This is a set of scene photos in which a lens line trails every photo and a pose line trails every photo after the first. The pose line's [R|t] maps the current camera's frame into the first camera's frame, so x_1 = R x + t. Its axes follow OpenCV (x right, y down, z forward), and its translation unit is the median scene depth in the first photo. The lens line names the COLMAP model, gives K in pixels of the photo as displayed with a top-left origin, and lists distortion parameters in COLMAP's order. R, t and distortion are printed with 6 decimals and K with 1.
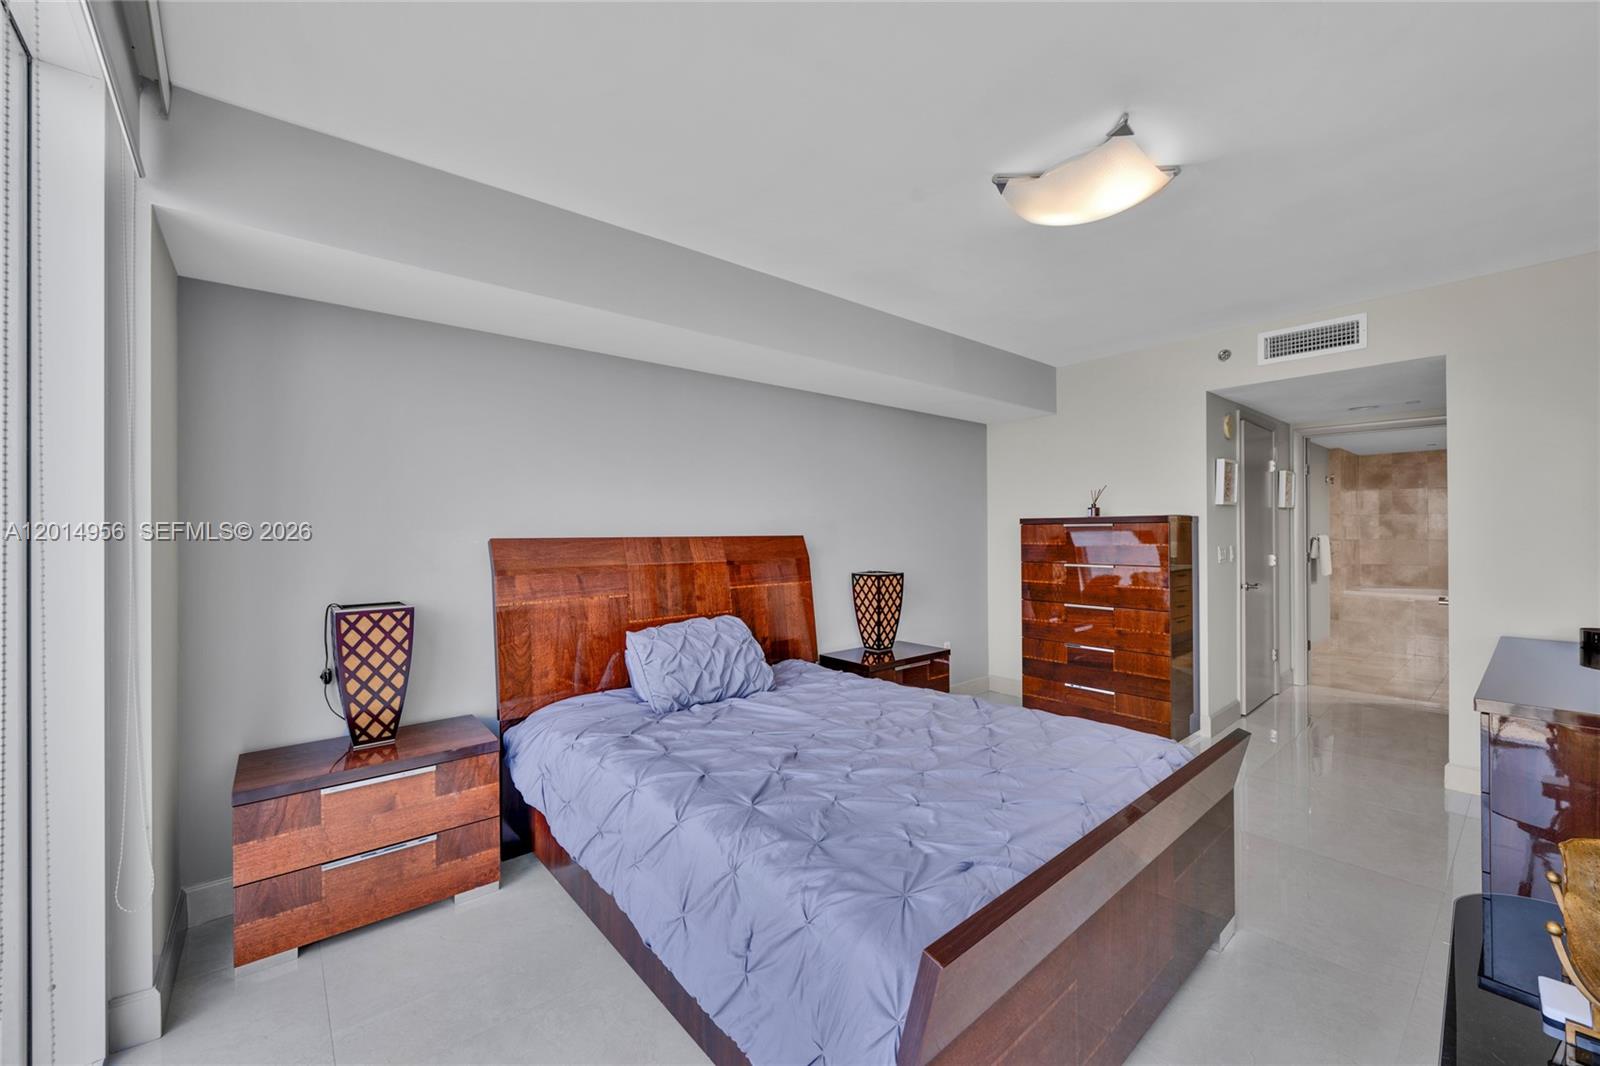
lens RADIAL K [[637.1, 0, 793.1], [0, 637.1, 528.0], [0, 0, 1]] dist [-0.001002, -0.000156]
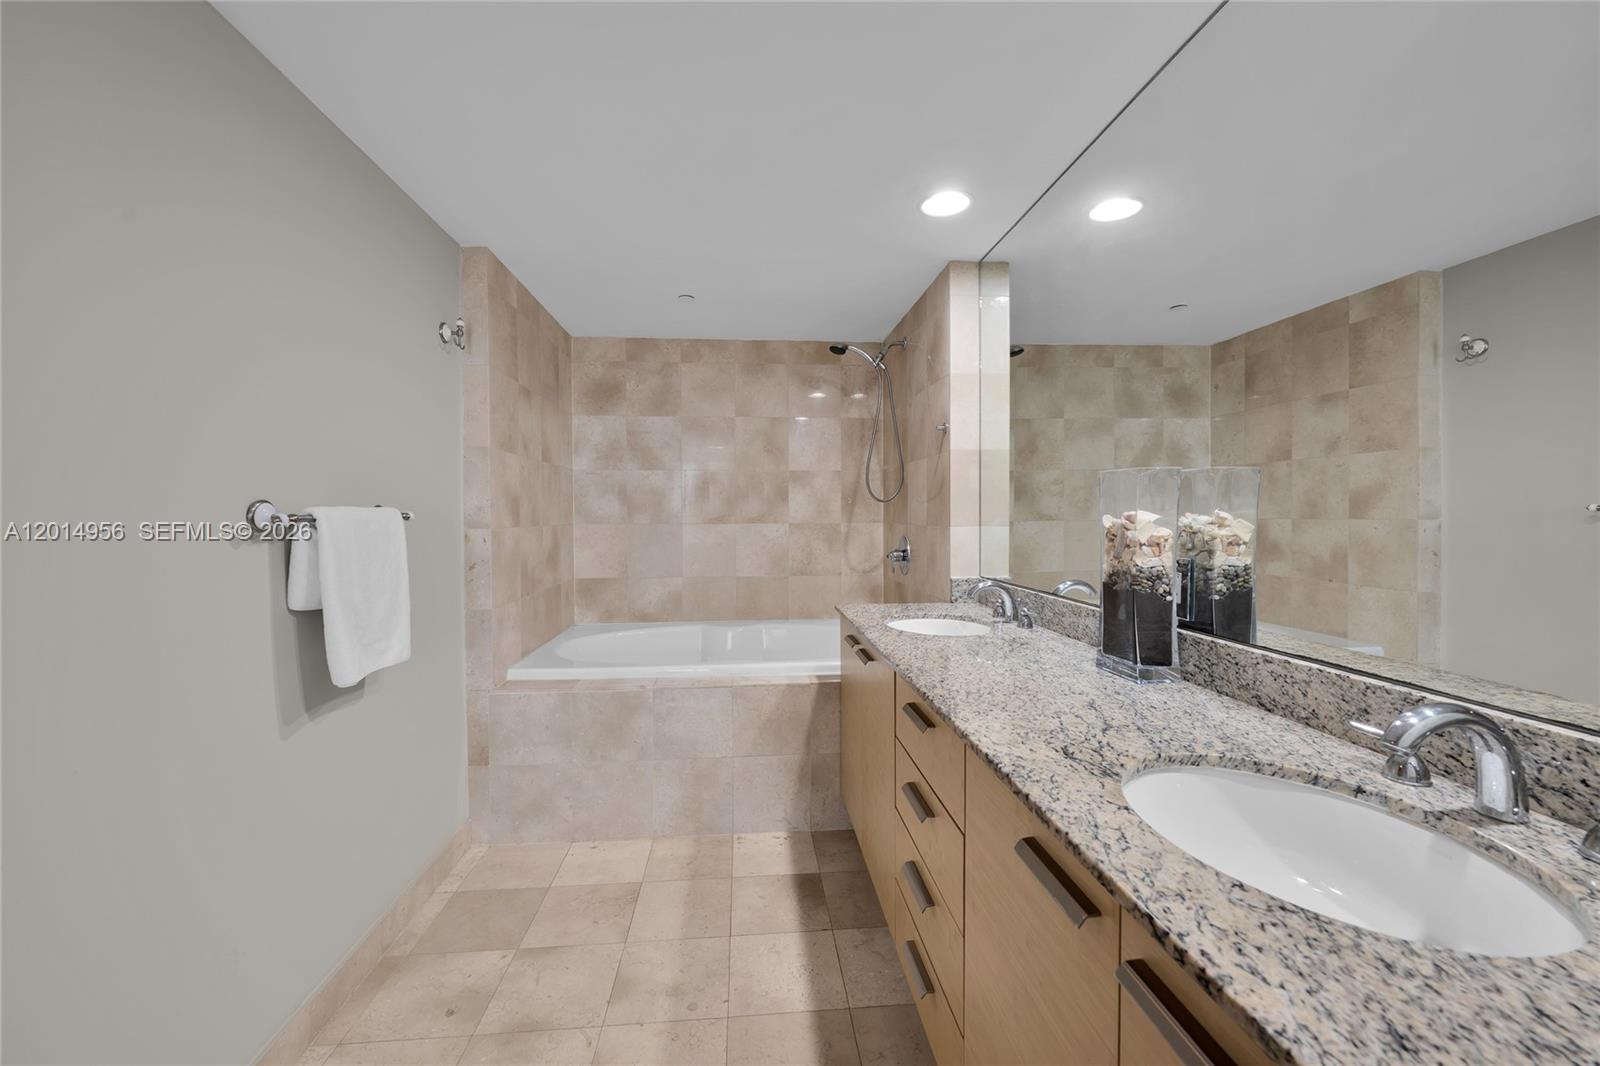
lens RADIAL K [[637.1, 0, 792.9], [0, 637.1, 528.9], [0, 0, 1]] dist [-0.001002, -0.000156]
pose [[0.583814, -0.014545, 0.811757, 0.638895], [0.000408, 0.999845, 0.017622, 0.013430], [-0.811887, -0.009957, 0.583729, 0.634104]]
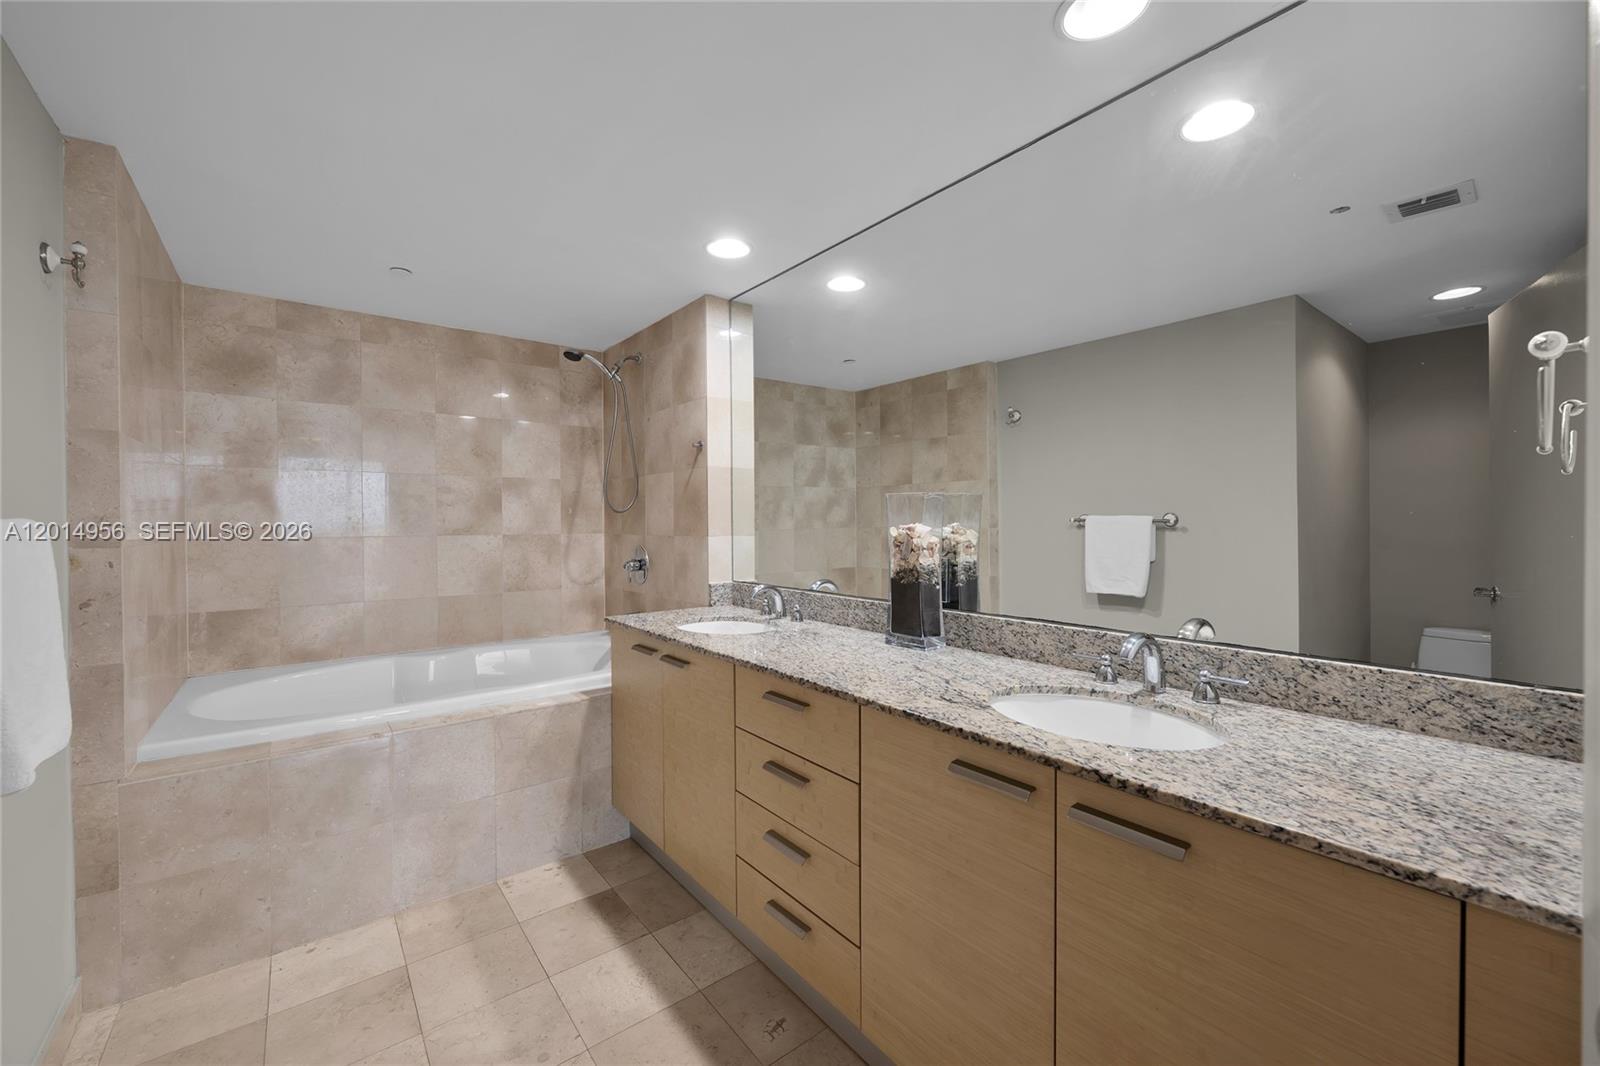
lens RADIAL K [[637.1, 0, 796.8], [0, 637.1, 529.4], [0, 0, 1]] dist [-0.001002, -0.000156]
pose [[0.040102, -0.006225, 0.999176, 0.596609], [0.003754, 0.999974, 0.006079, 0.011963], [-0.999189, 0.003508, 0.040124, 0.696464]]
